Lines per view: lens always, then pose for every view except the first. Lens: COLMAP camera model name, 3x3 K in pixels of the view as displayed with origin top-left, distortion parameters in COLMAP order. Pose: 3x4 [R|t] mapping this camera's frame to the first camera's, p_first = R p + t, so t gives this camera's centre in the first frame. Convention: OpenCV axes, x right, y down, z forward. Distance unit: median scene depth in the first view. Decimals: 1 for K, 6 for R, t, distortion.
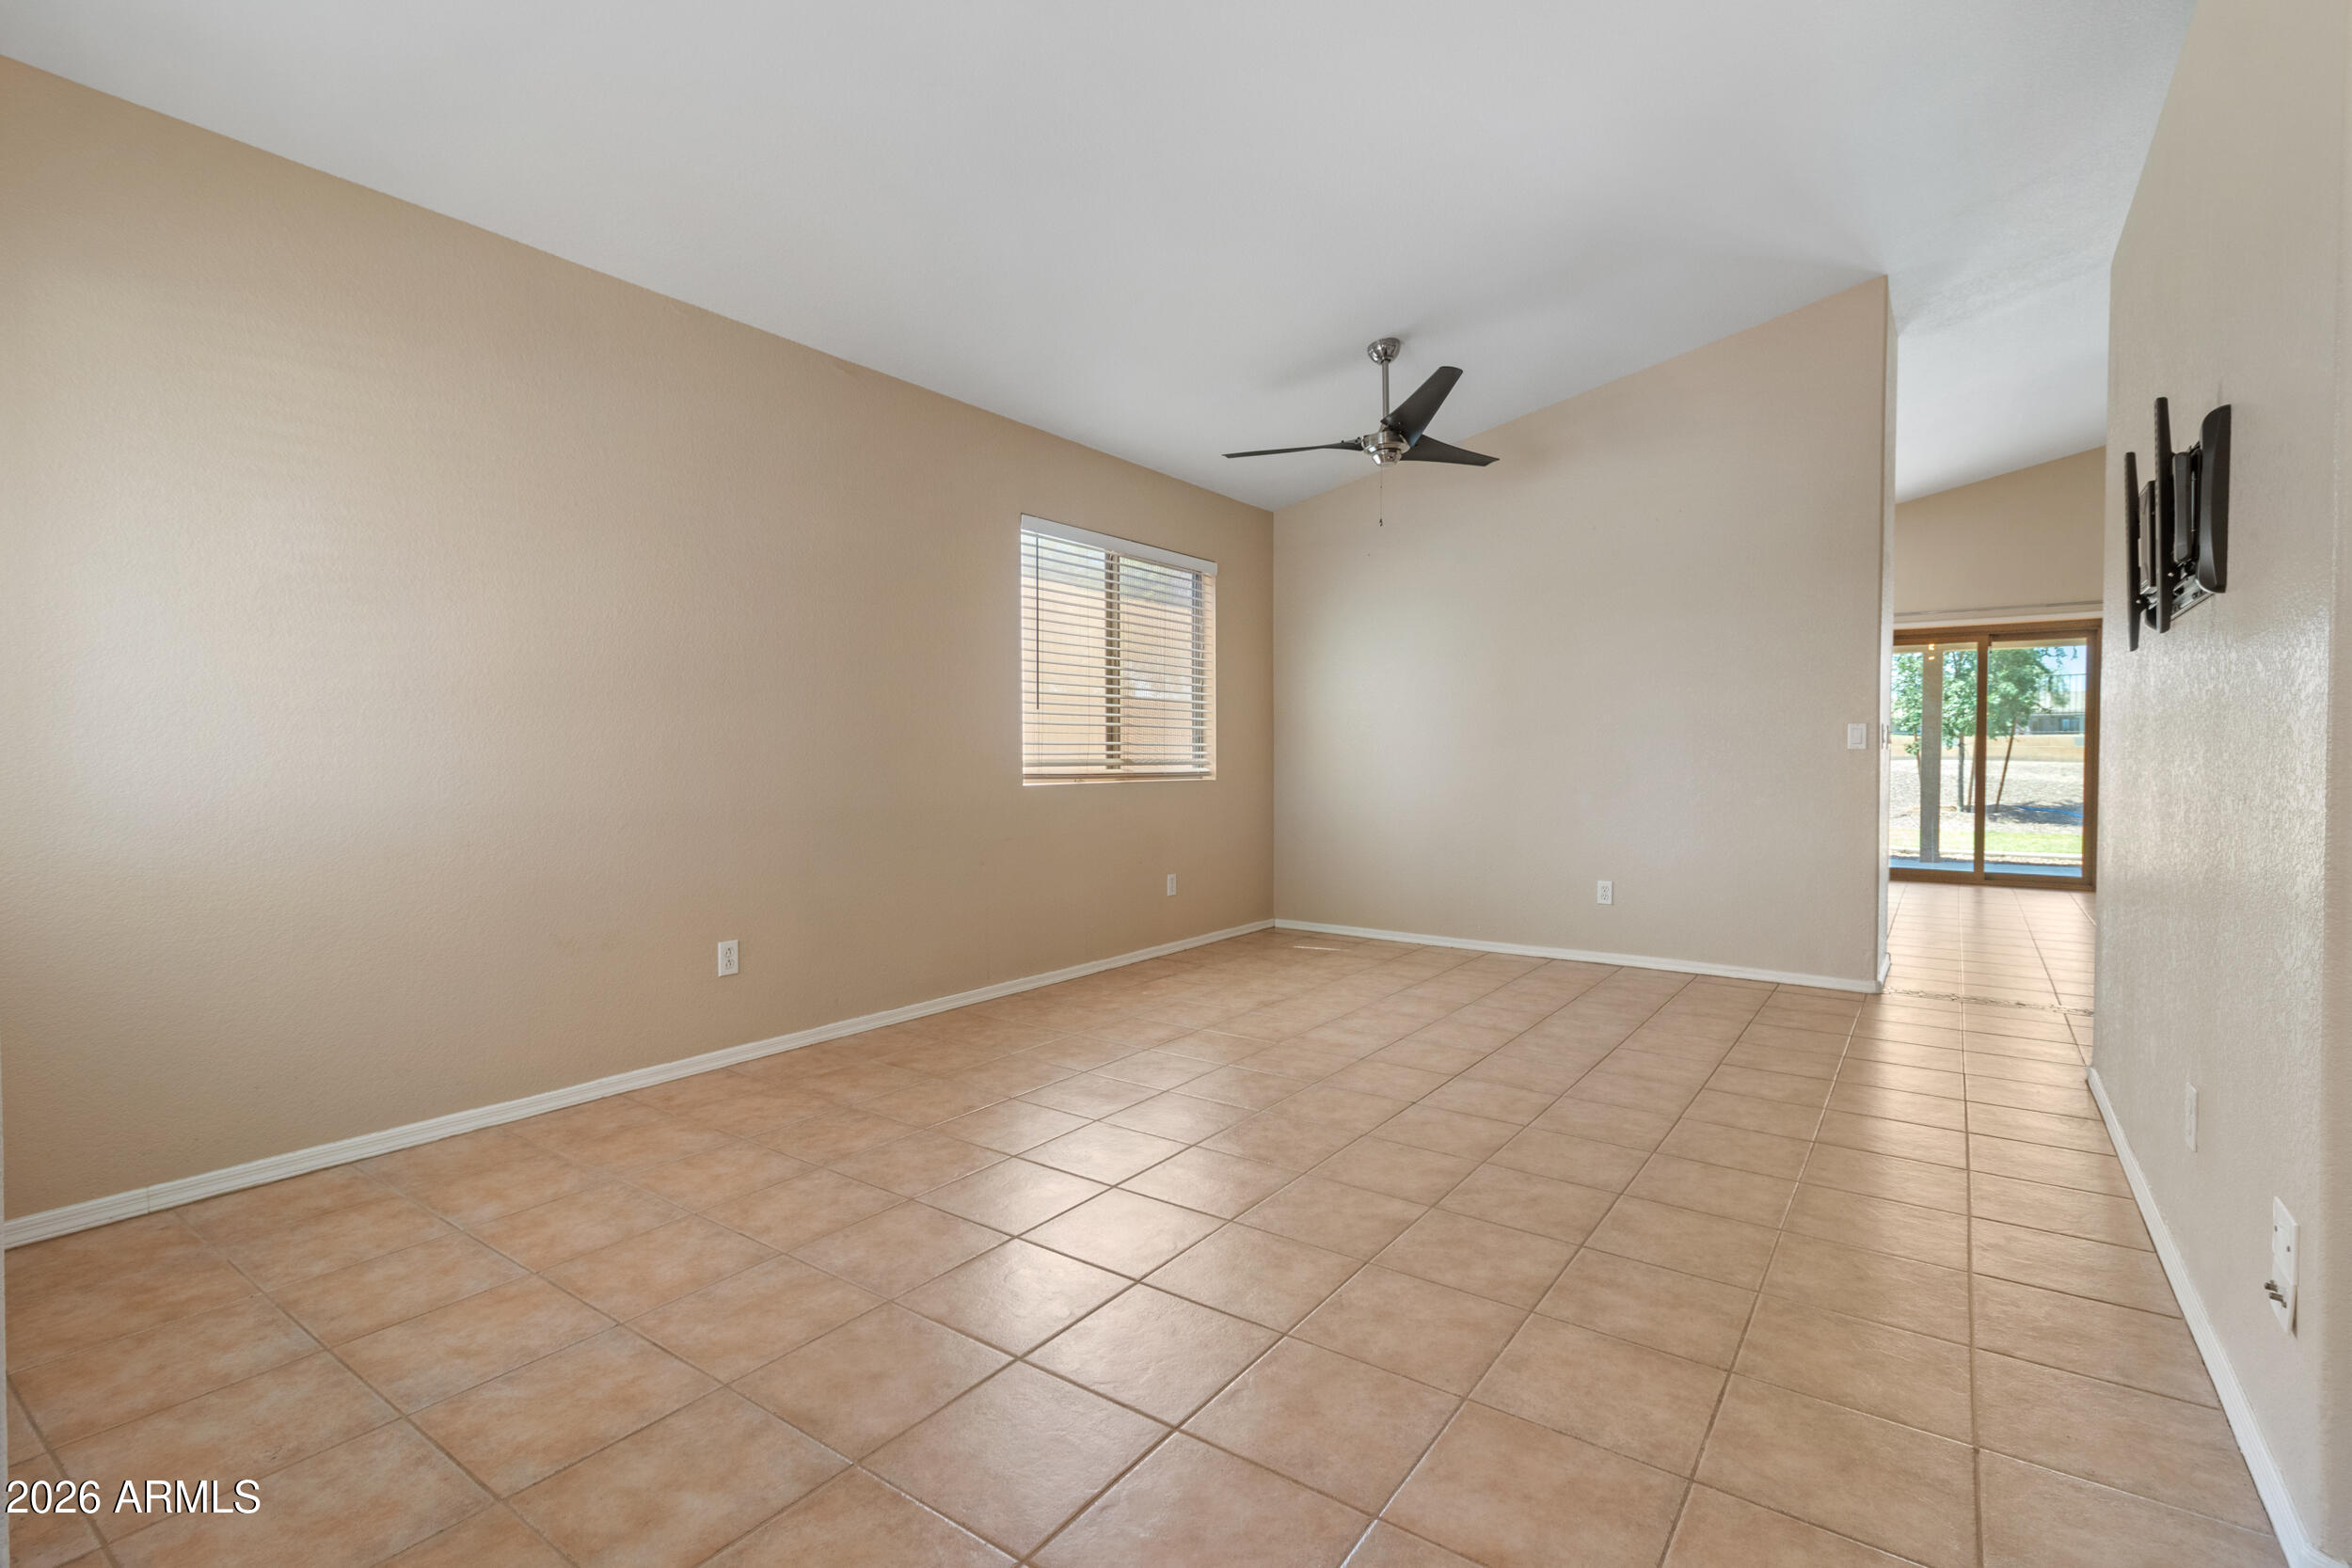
lens RADIAL K [[1079.5, 0, 1189.3], [0, 1079.5, 766.8], [0, 0, 1]] dist [-0.000008, -0.000402]
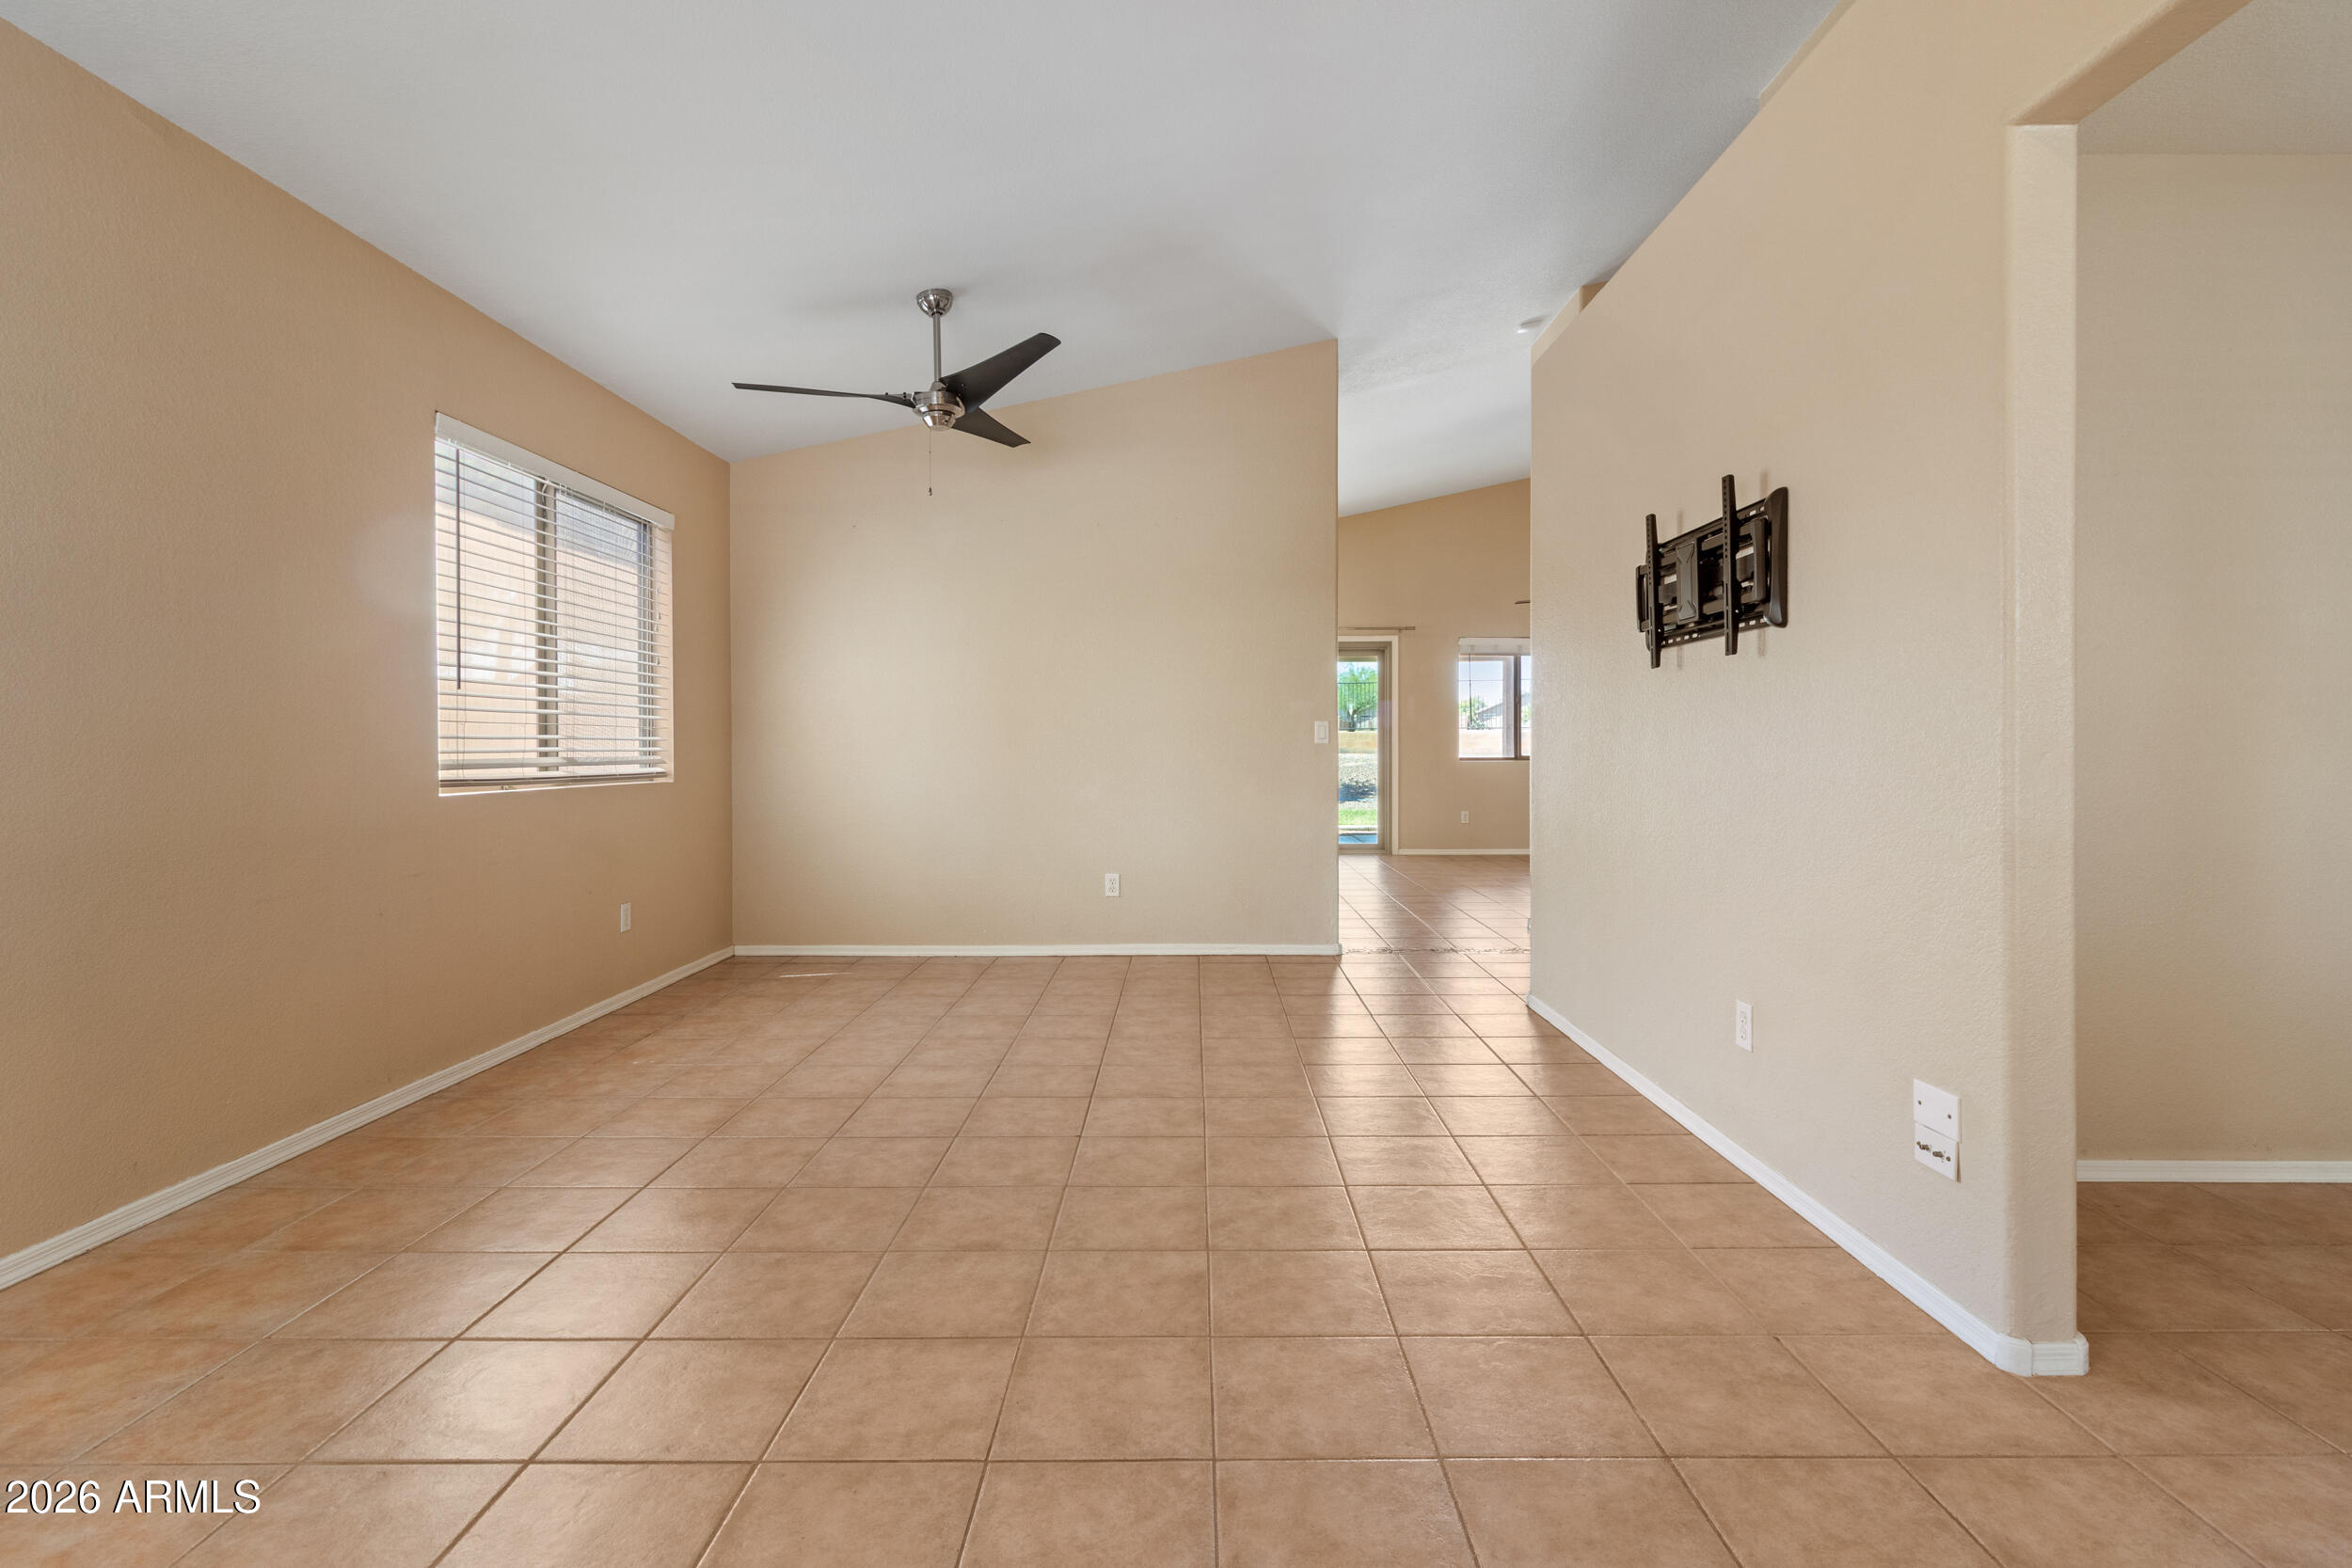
lens RADIAL K [[1093.6, 0, 1198.2], [0, 1093.6, 742.6], [0, 0, 1]] dist [0.000644, -0.000268]
pose [[0.814094, -0.001304, 0.580731, -0.163721], [0.010405, 0.999870, -0.012340, -0.004122], [-0.580640, 0.016088, 0.814002, 0.129632]]
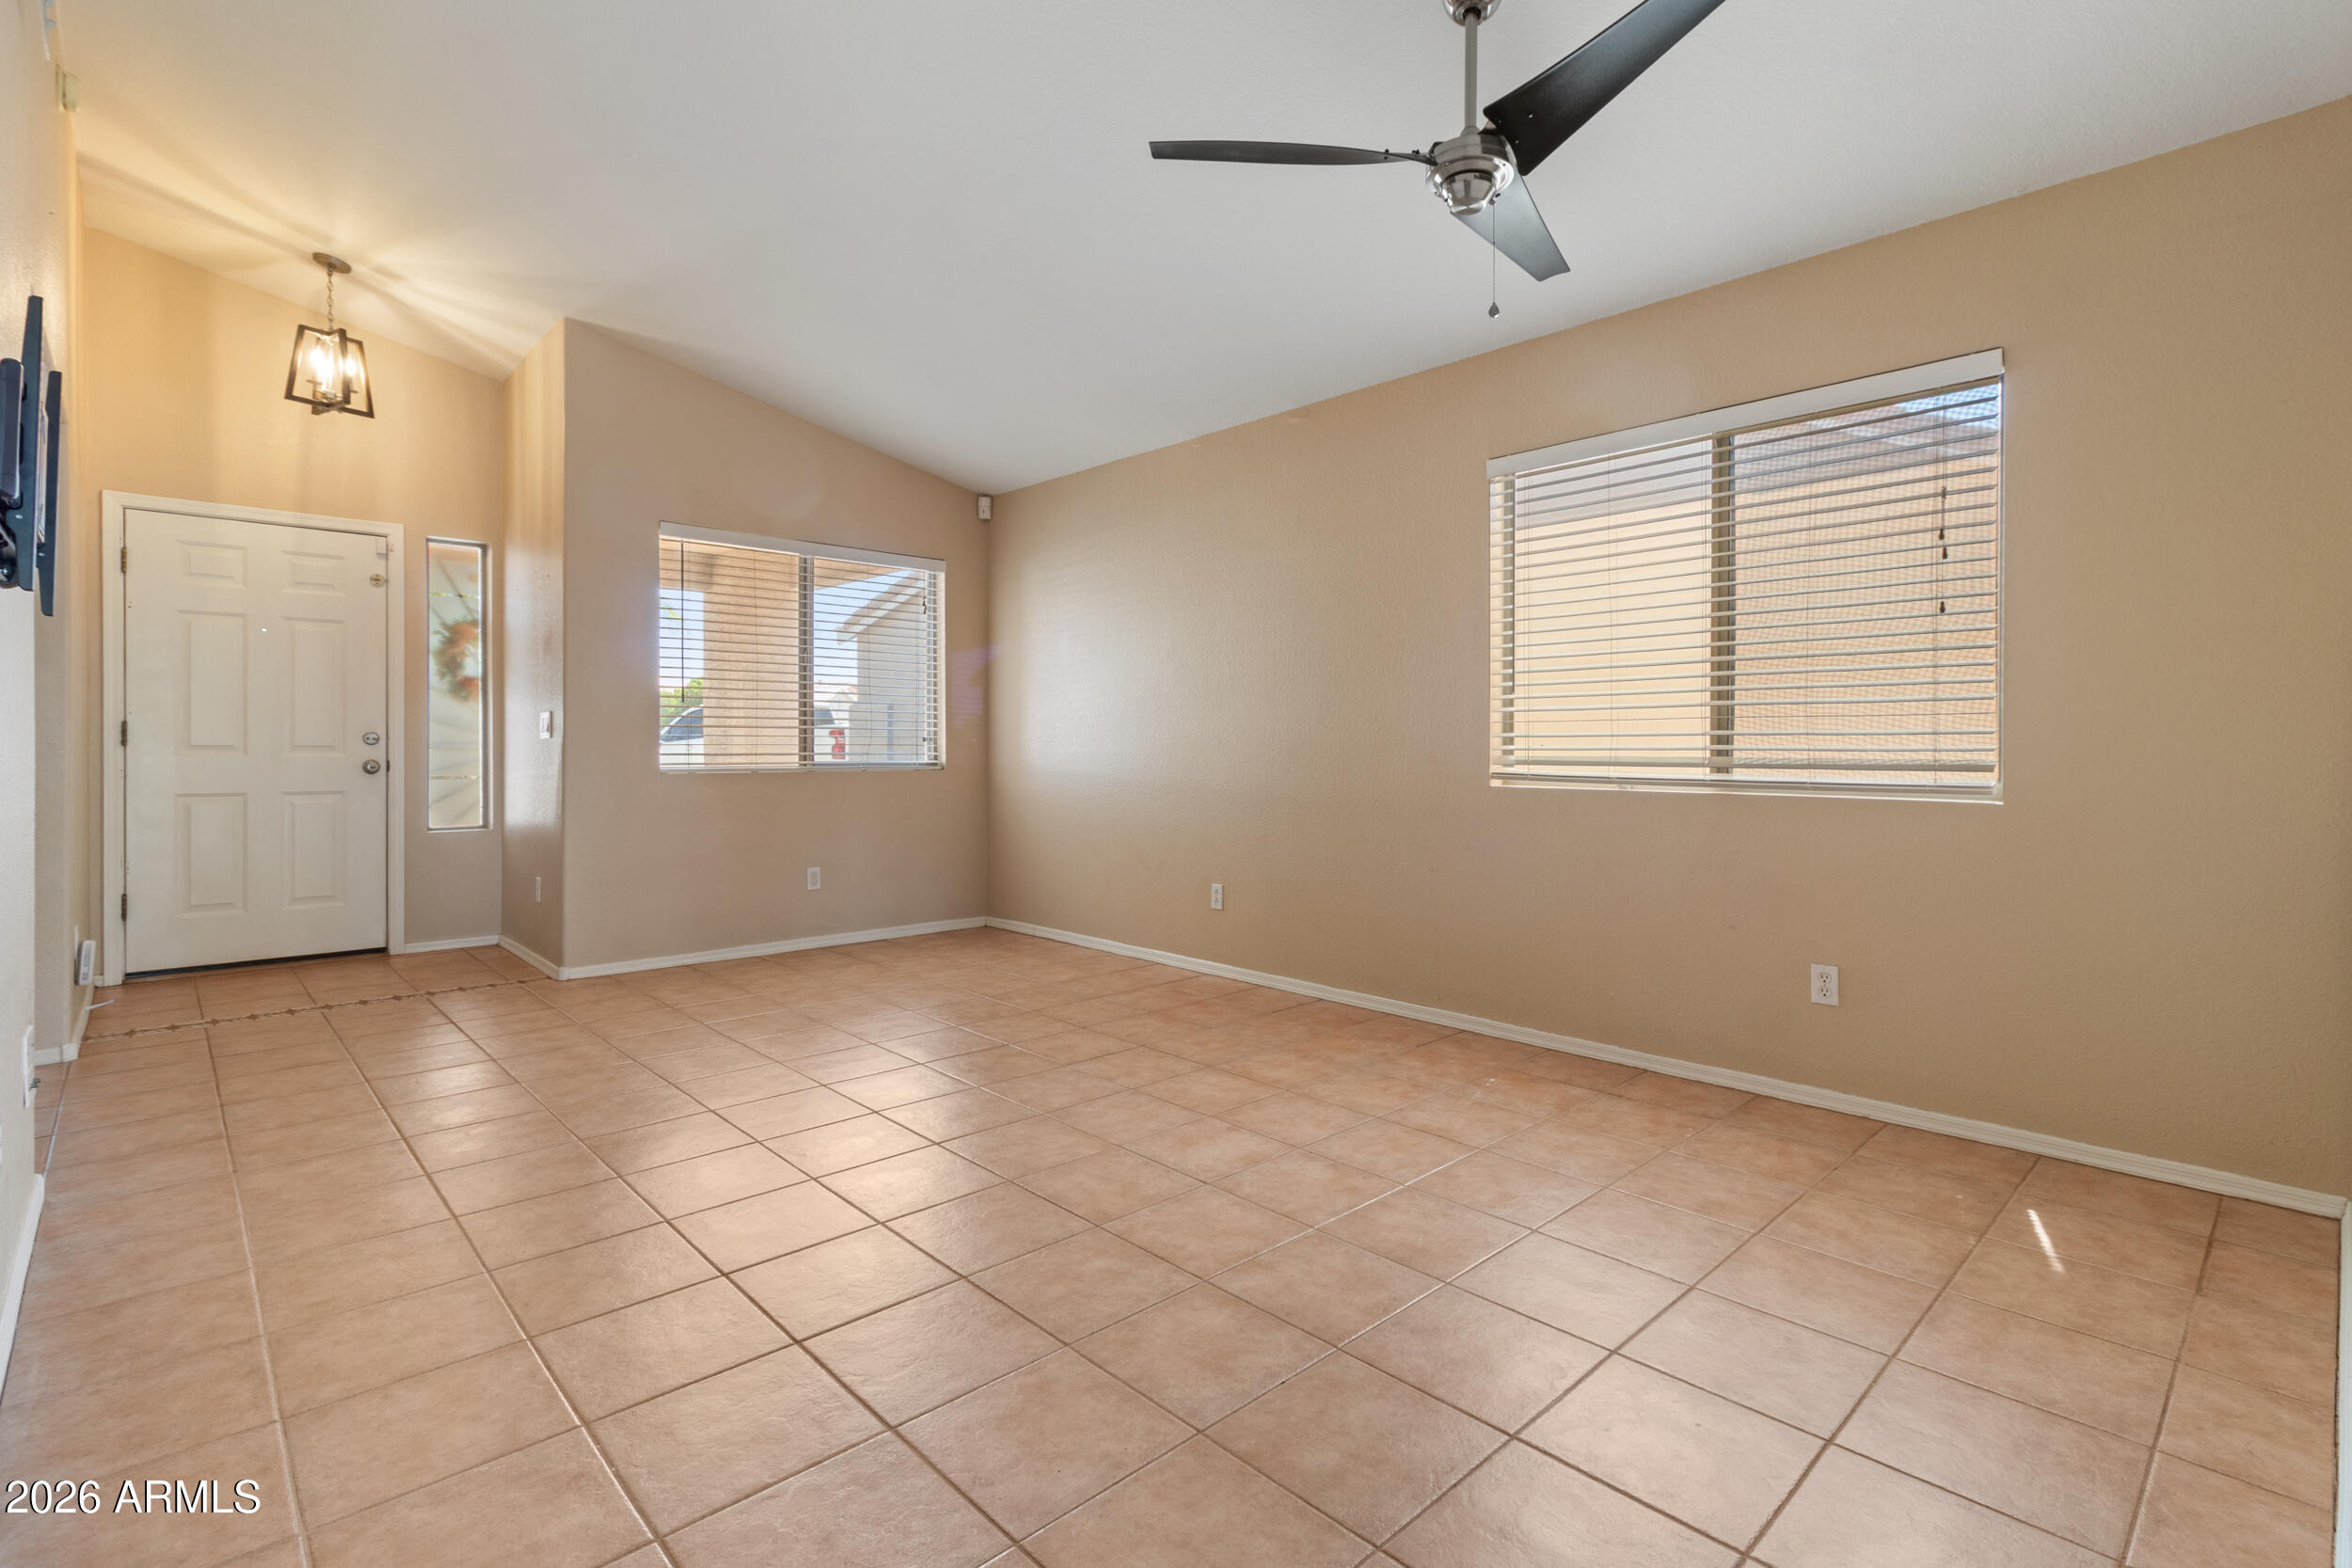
lens RADIAL K [[1079.5, 0, 1189.3], [0, 1079.5, 766.8], [0, 0, 1]] dist [-0.000008, -0.000402]
pose [[-0.187838, 0.017529, -0.982044, 0.695639], [-0.015630, 0.999661, 0.020833, -0.011515], [0.982076, 0.019263, -0.187500, 0.920474]]
